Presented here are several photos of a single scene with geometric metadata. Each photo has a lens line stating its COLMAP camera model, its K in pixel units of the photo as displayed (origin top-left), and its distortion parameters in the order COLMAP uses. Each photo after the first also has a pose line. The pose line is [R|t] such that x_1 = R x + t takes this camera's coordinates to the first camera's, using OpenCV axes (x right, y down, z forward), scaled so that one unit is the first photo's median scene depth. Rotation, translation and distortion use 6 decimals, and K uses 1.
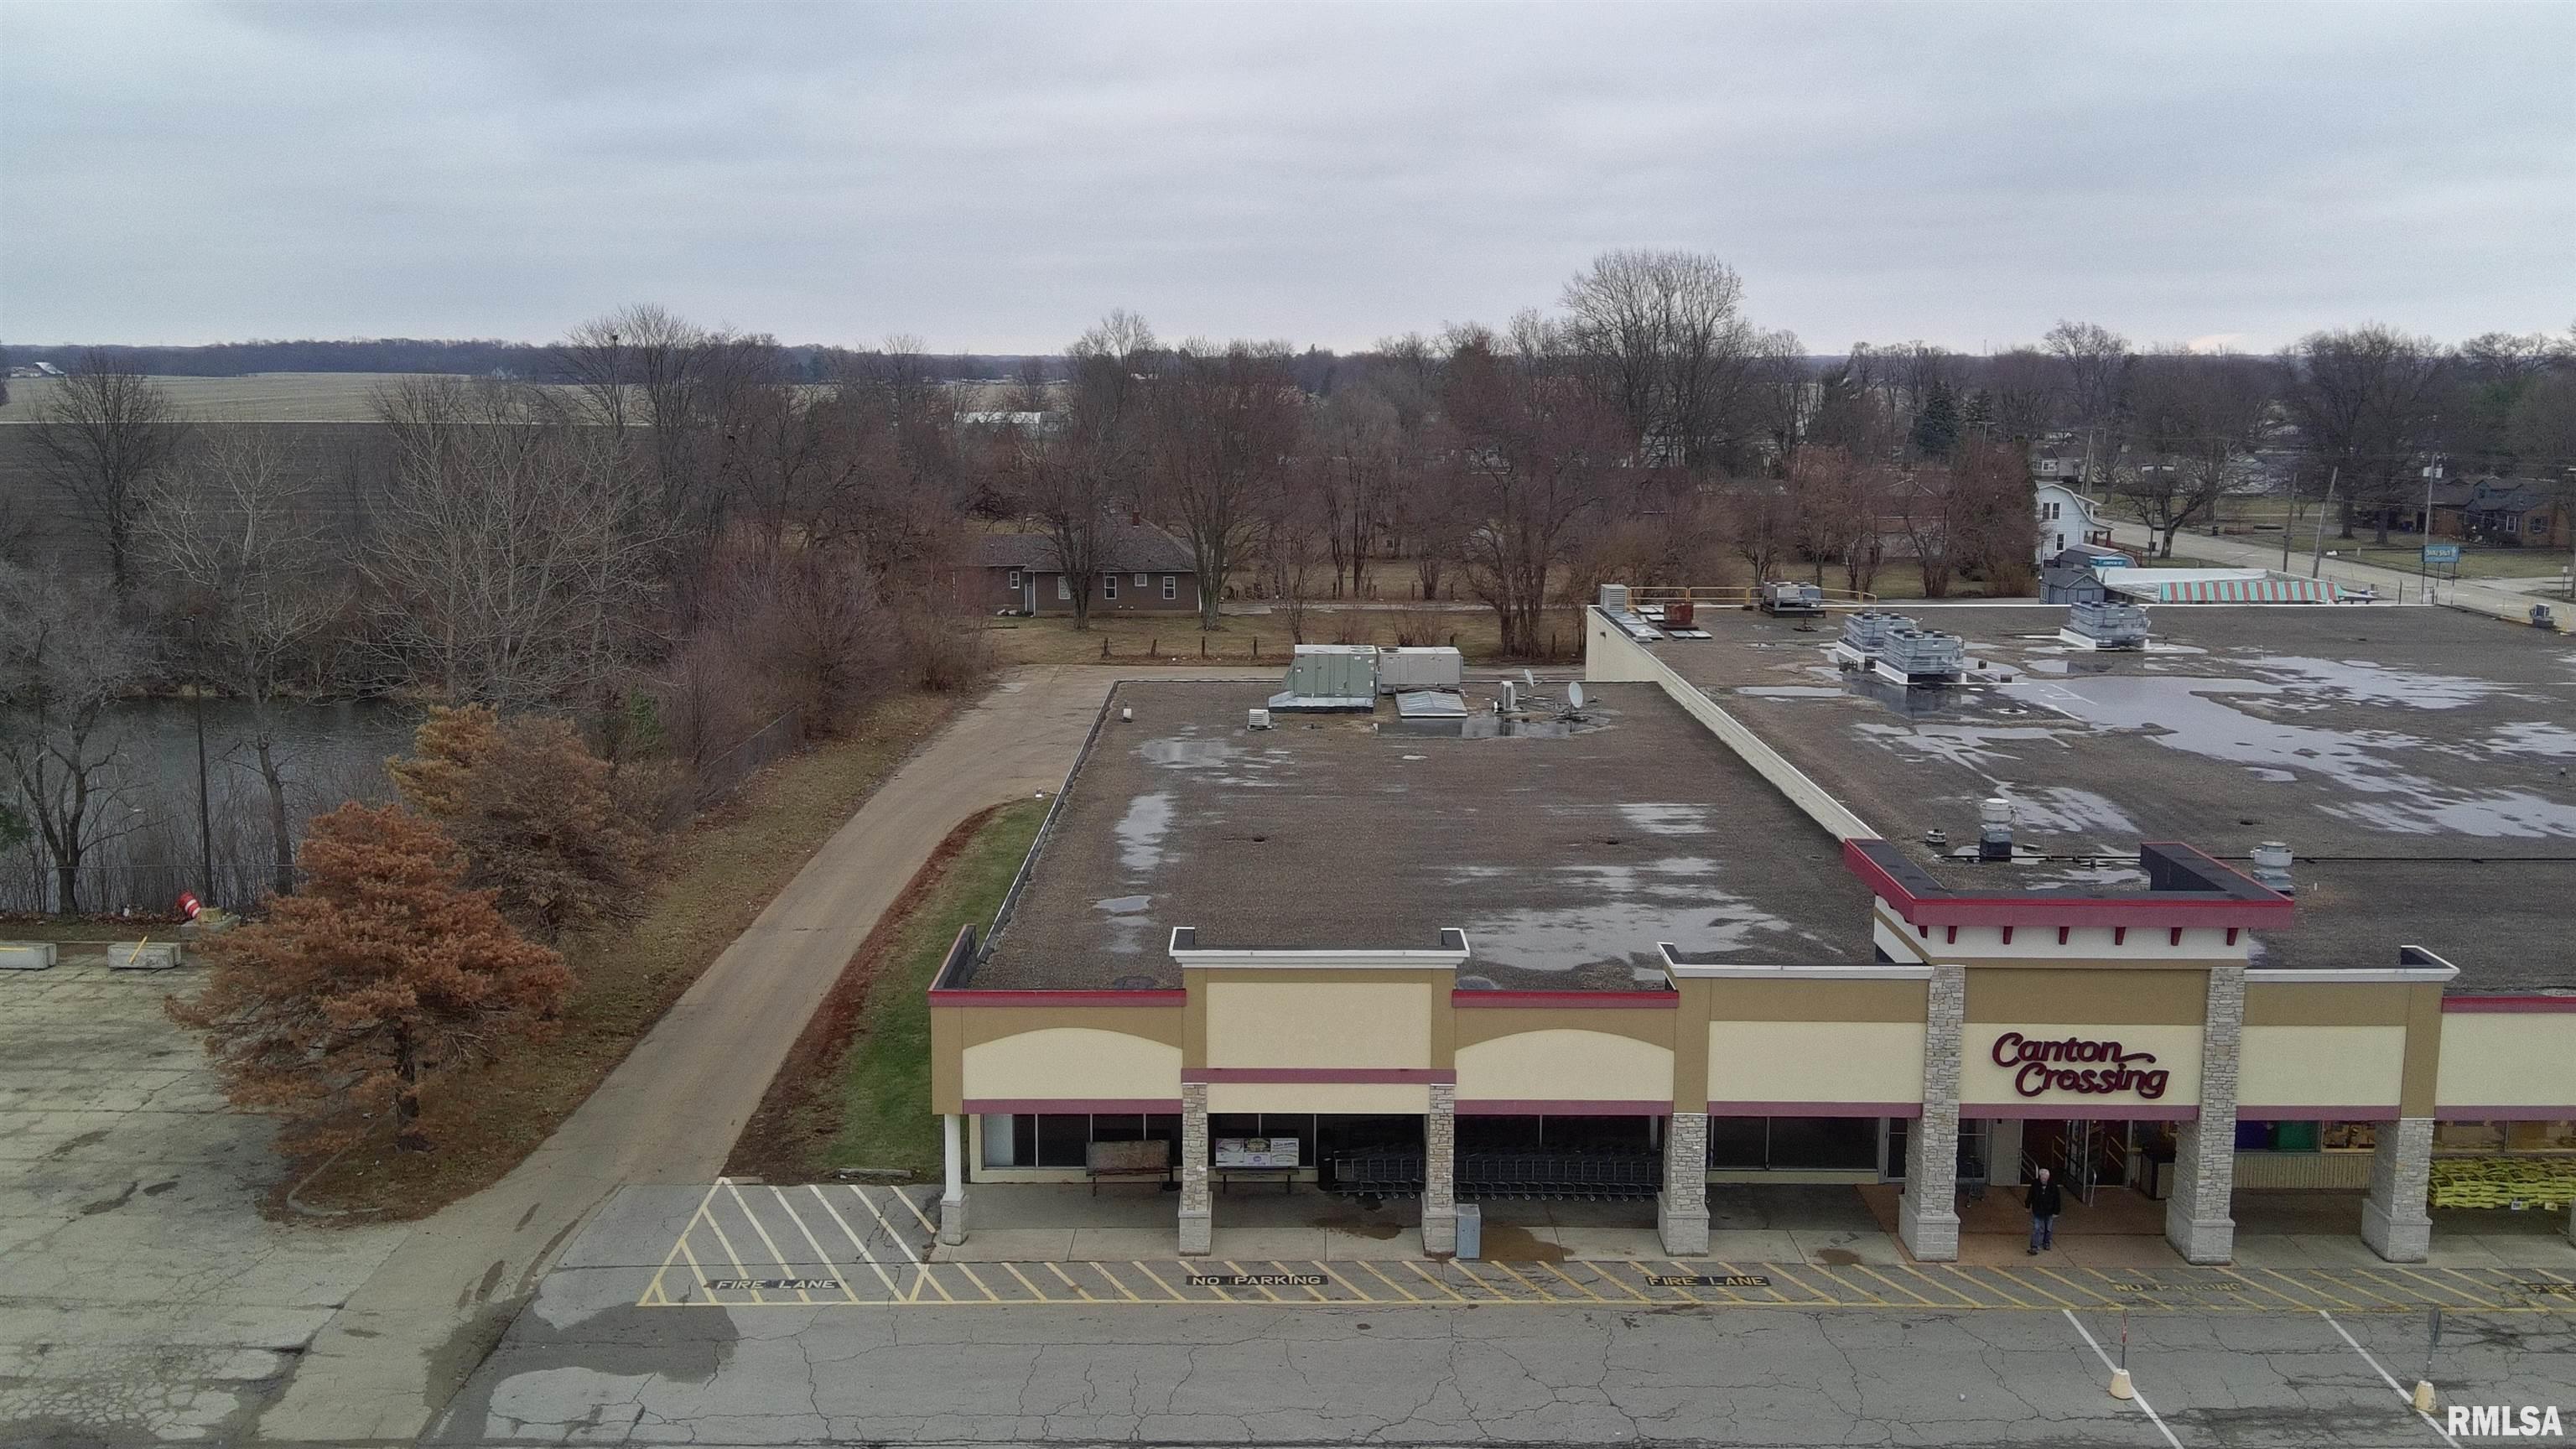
lens RADIAL K [[2215.4, 0, 1302.2], [0, 2215.4, 720.0], [0, 0, 1]] dist [0.138692, -0.229701]
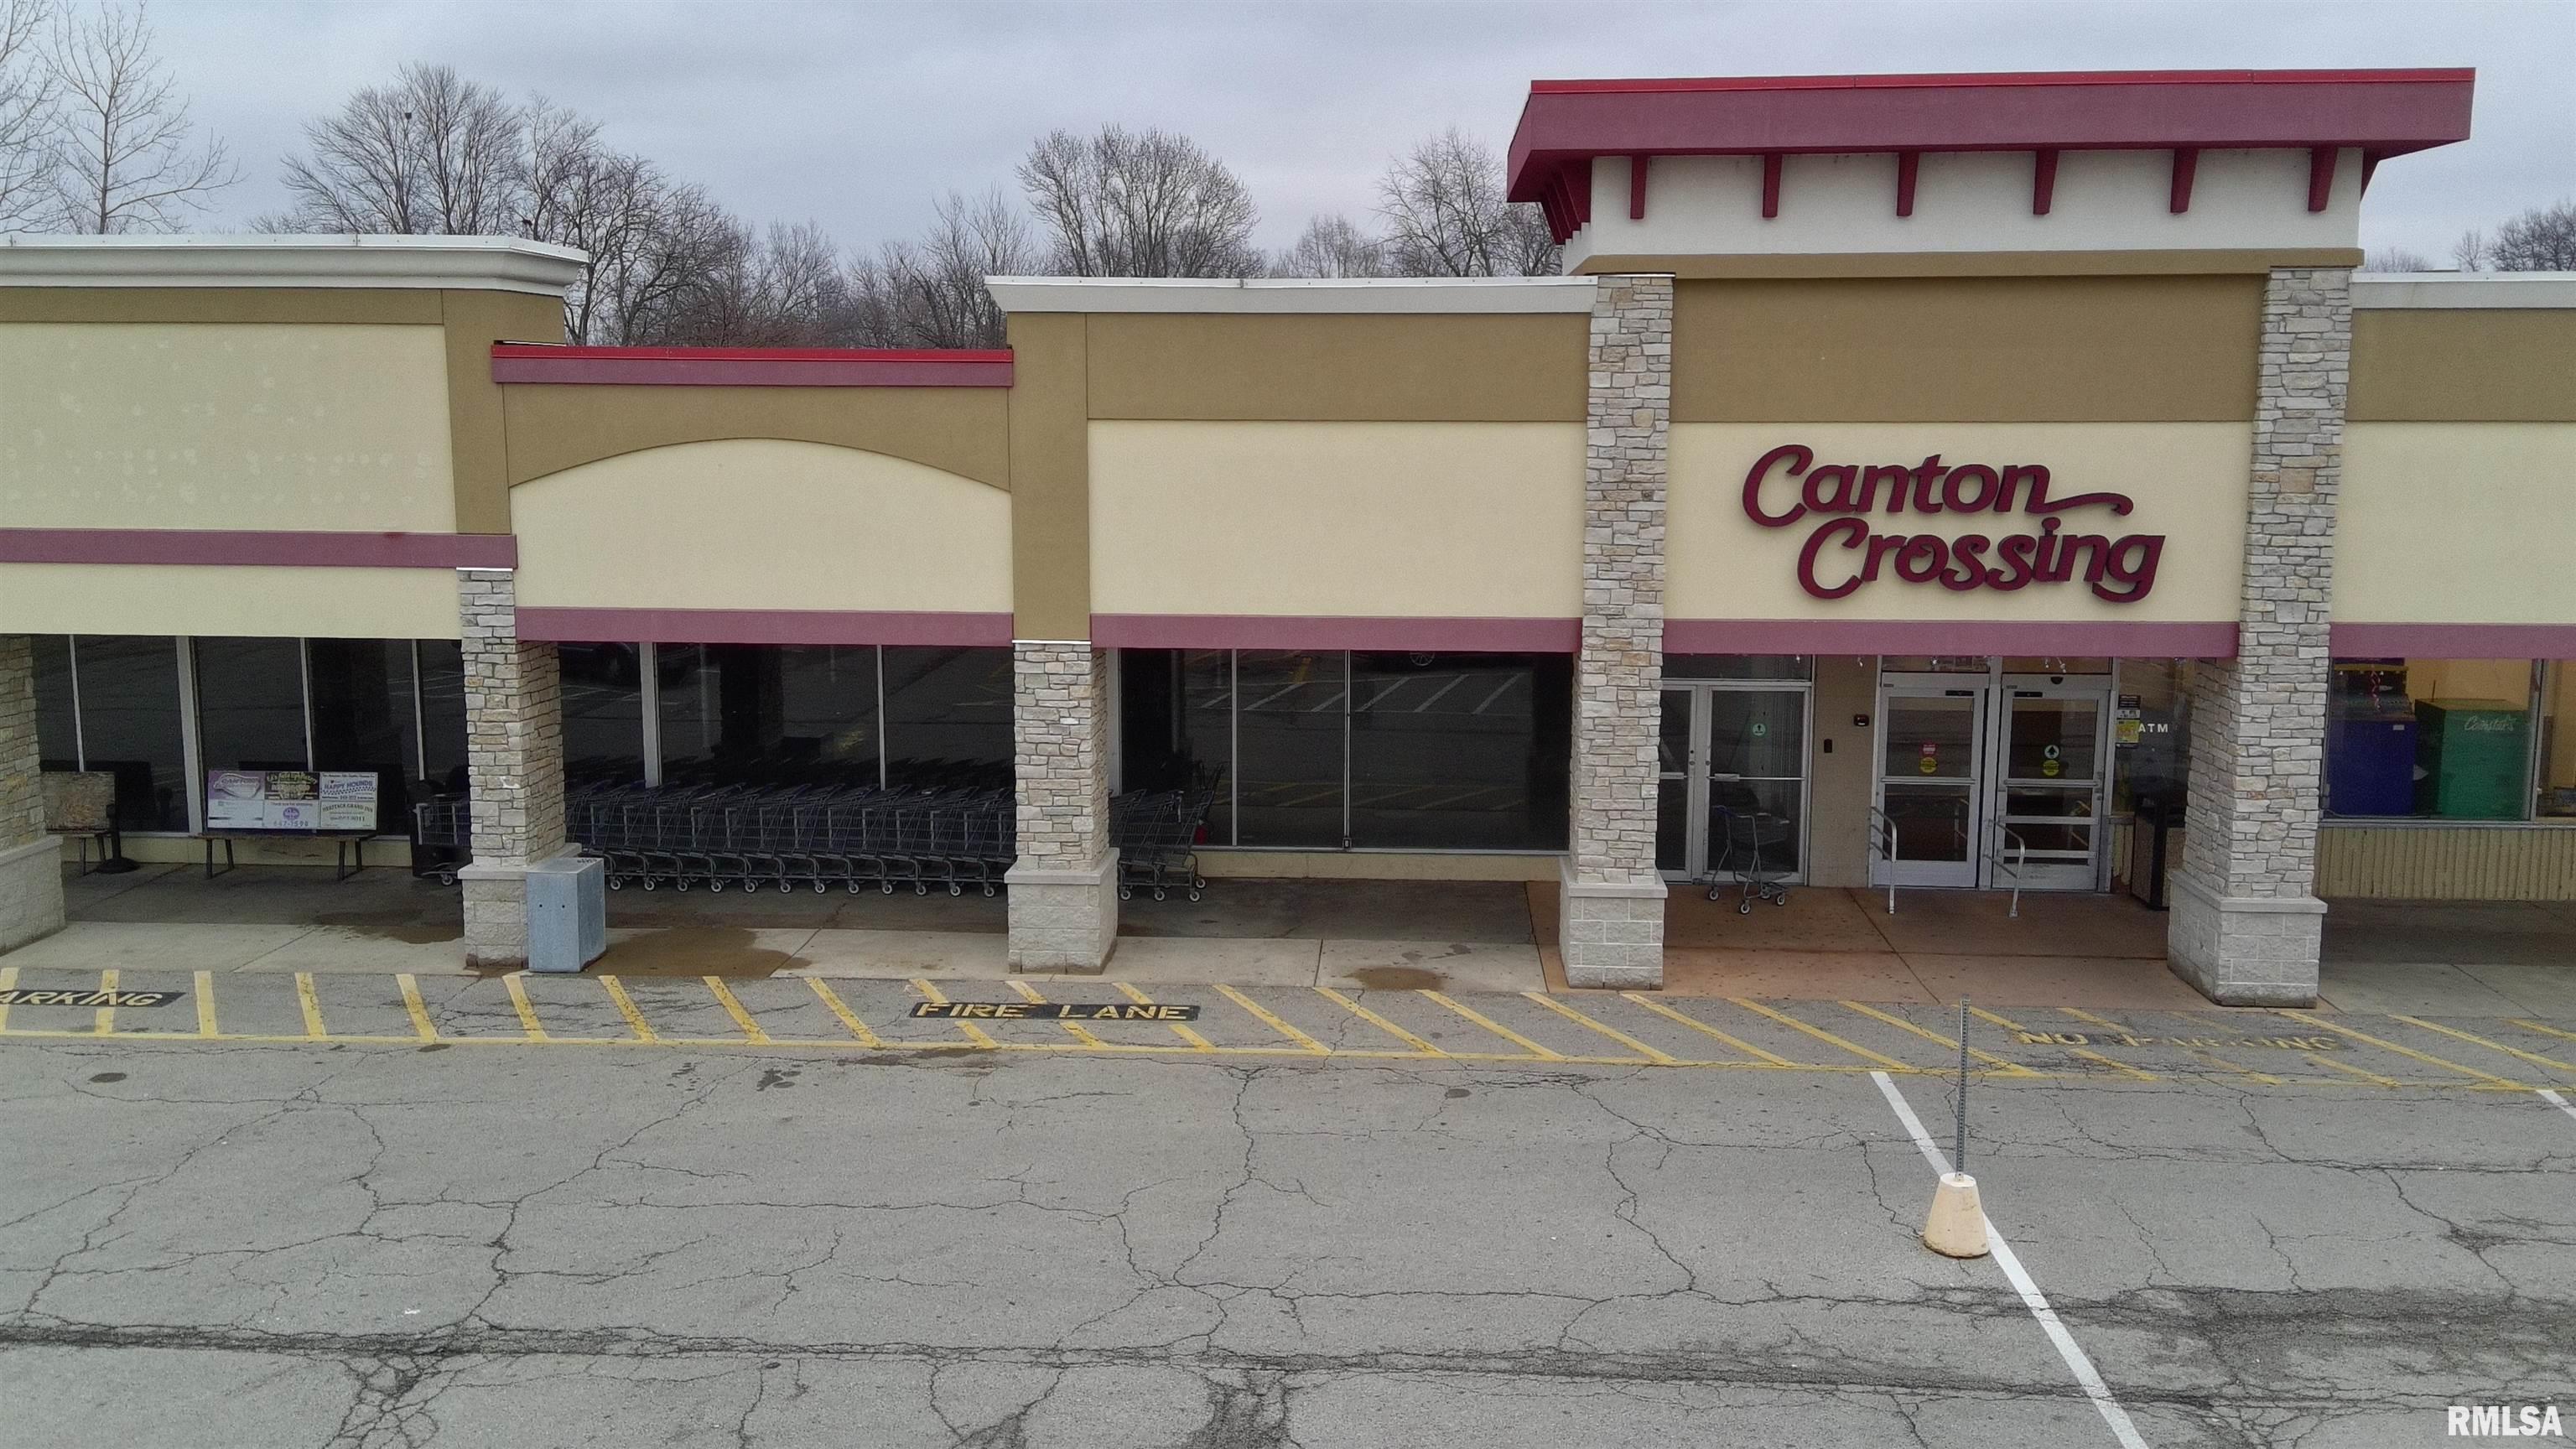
lens RADIAL K [[2215.4, 0, 1286.3], [0, 2215.4, 714.8], [0, 0, 1]] dist [0.138692, -0.229701]
pose [[0.997463, 0.008940, -0.070622, 0.249425], [-0.010259, 0.999779, -0.018332, 0.197160], [0.070443, 0.019010, 0.997335, 0.566707]]
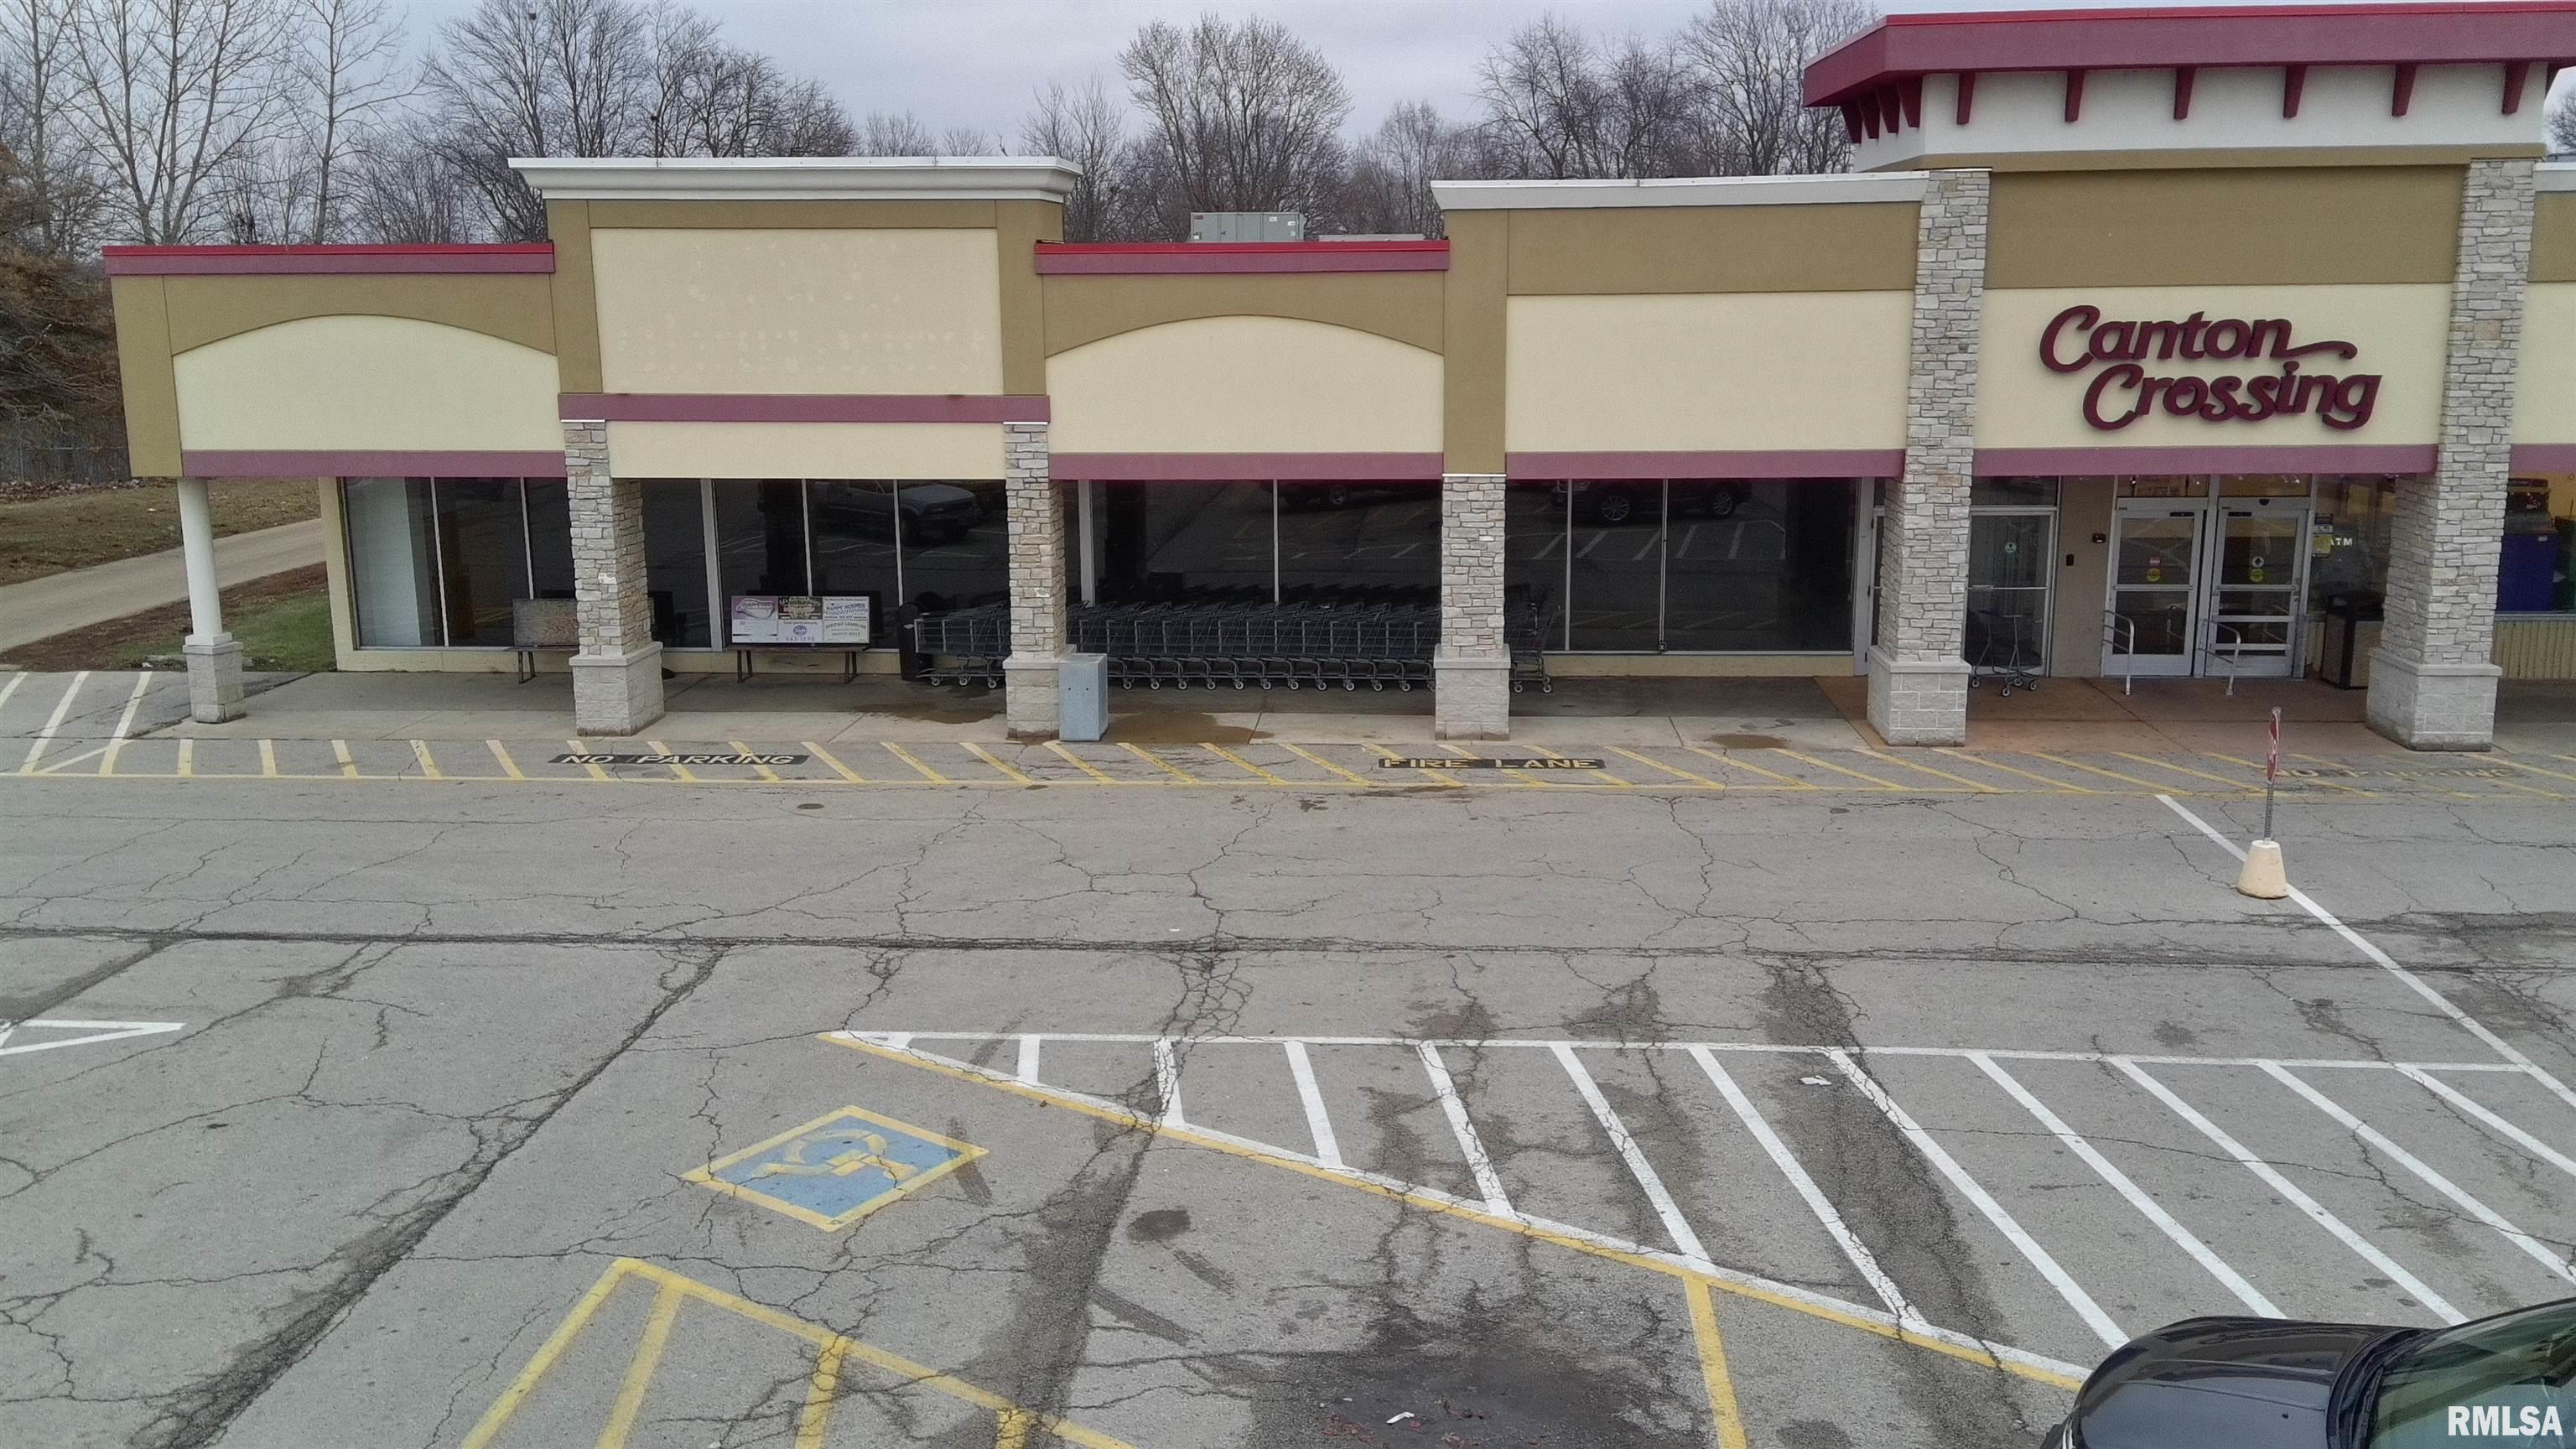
lens RADIAL K [[2215.4, 0, 1287.1], [0, 2215.4, 723.2], [0, 0, 1]] dist [0.138692, -0.229701]
pose [[0.996579, 0.003550, -0.082572, 0.172542], [-0.000660, 0.999387, 0.035003, 0.217173], [0.082646, -0.034828, 0.995970, 0.447107]]
